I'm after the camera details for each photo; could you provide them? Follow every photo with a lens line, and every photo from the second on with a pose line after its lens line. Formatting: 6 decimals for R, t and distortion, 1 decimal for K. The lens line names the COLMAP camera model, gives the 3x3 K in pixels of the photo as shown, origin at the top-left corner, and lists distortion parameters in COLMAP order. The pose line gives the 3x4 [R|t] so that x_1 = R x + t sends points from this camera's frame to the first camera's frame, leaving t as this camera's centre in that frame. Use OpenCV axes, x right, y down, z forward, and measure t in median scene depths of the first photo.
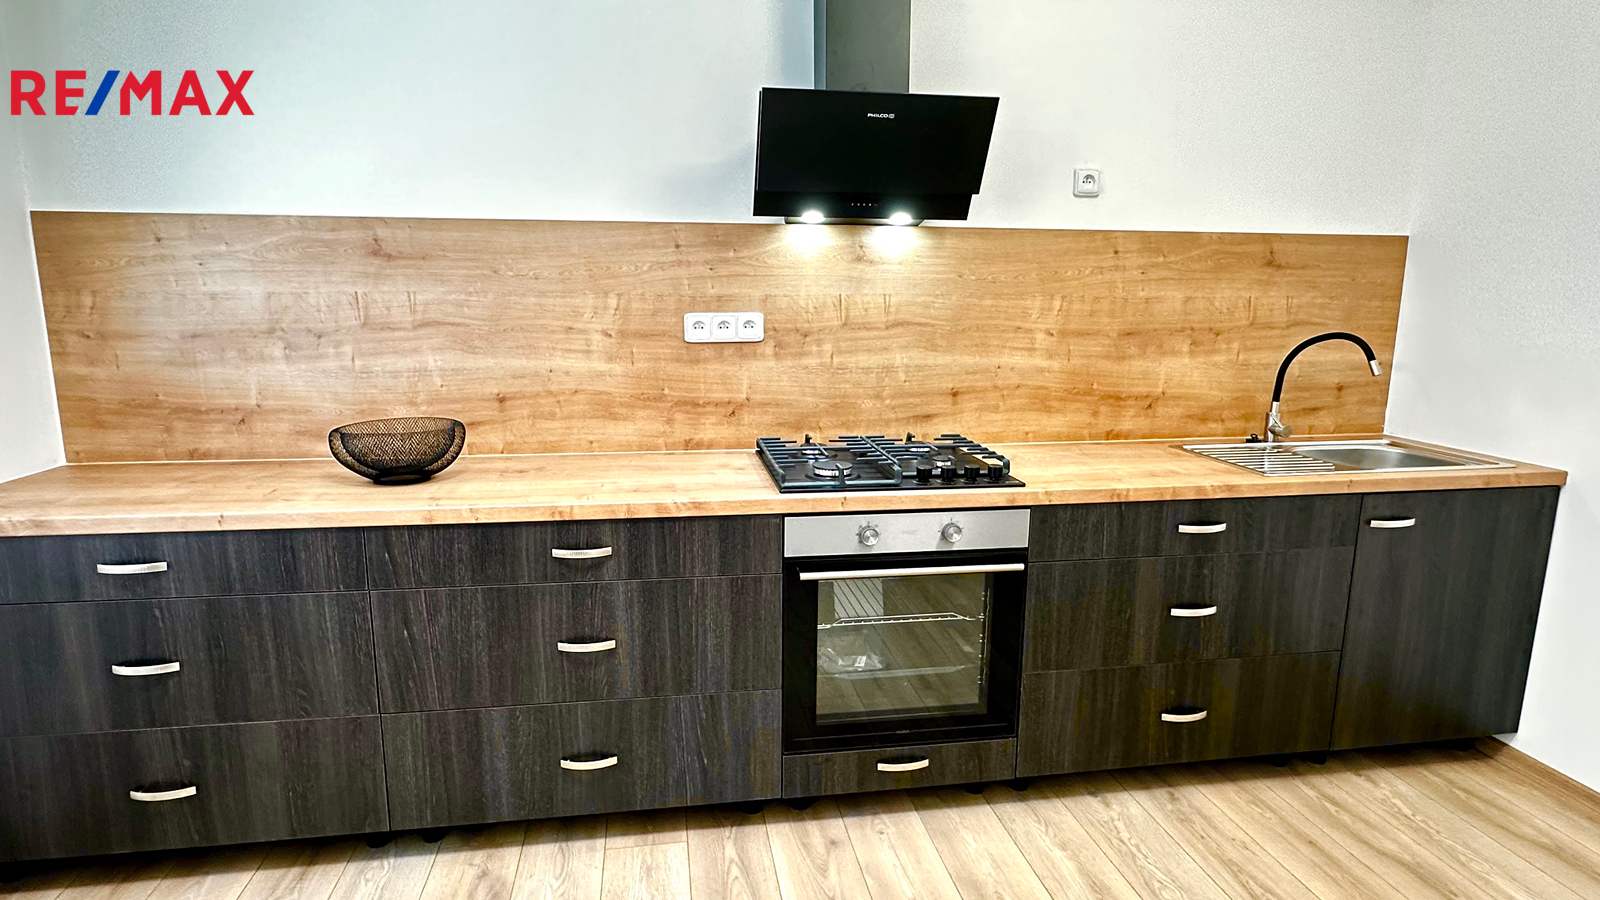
lens RADIAL K [[830.7, 0, 811.4], [0, 830.7, 457.1], [0, 0, 1]] dist [0.002383, 0.000164]
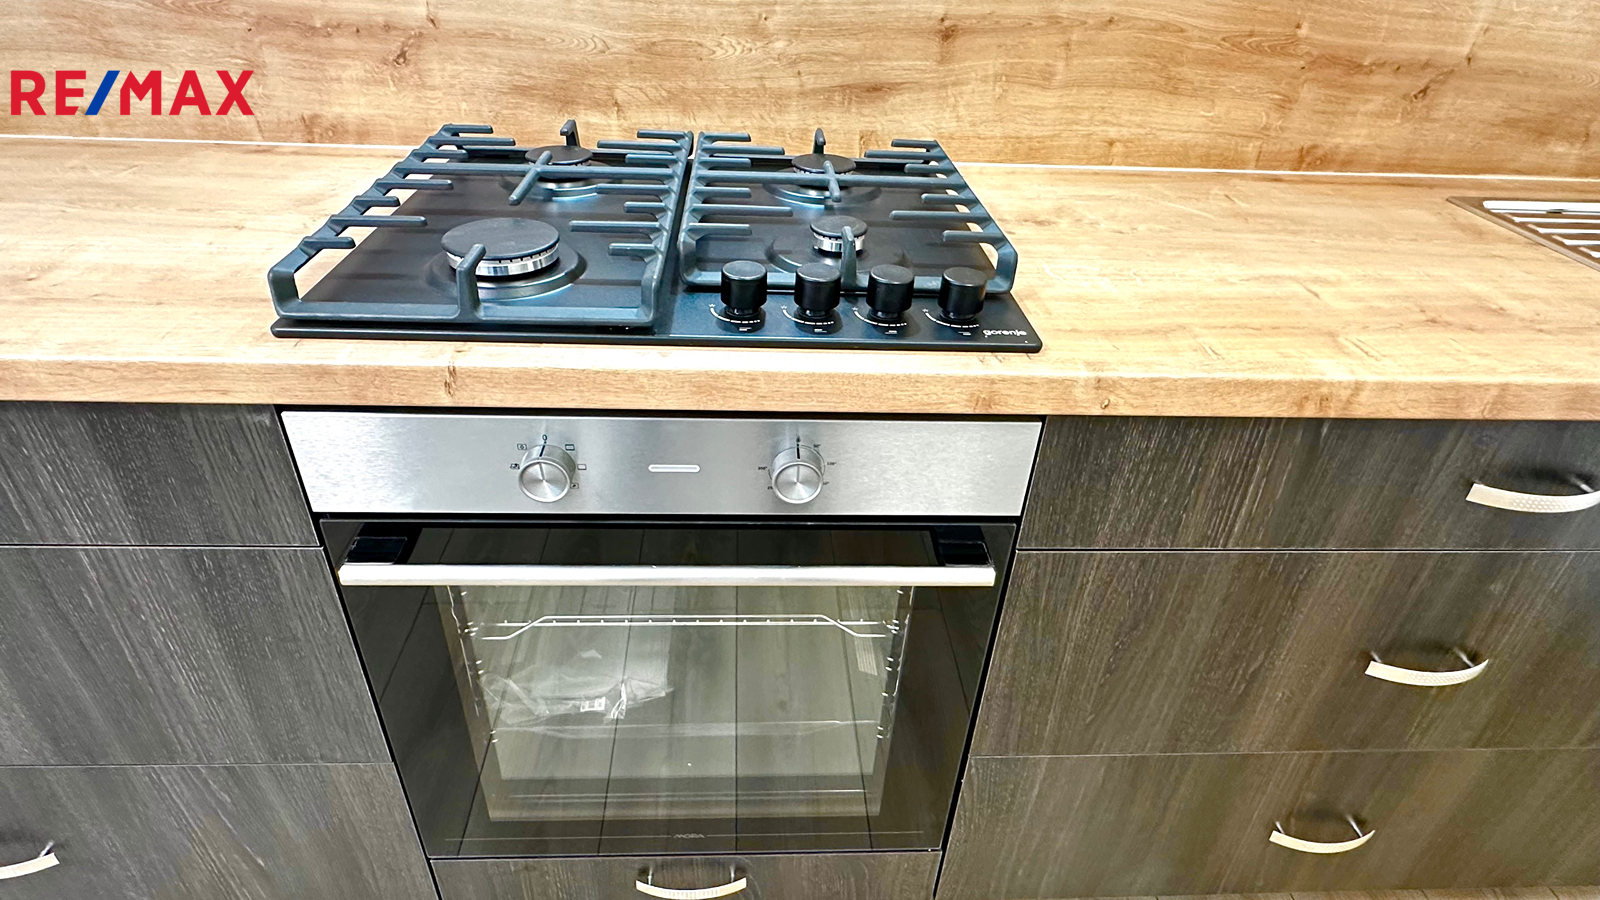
lens RADIAL K [[867.7, 0, 796.0], [0, 867.7, 464.6], [0, 0, 1]] dist [-0.000467, -0.000593]
pose [[0.992519, 0.093036, -0.079062, 0.176805], [-0.055565, 0.920815, 0.386021, -0.047758], [0.108715, -0.378740, 0.919096, 0.600810]]
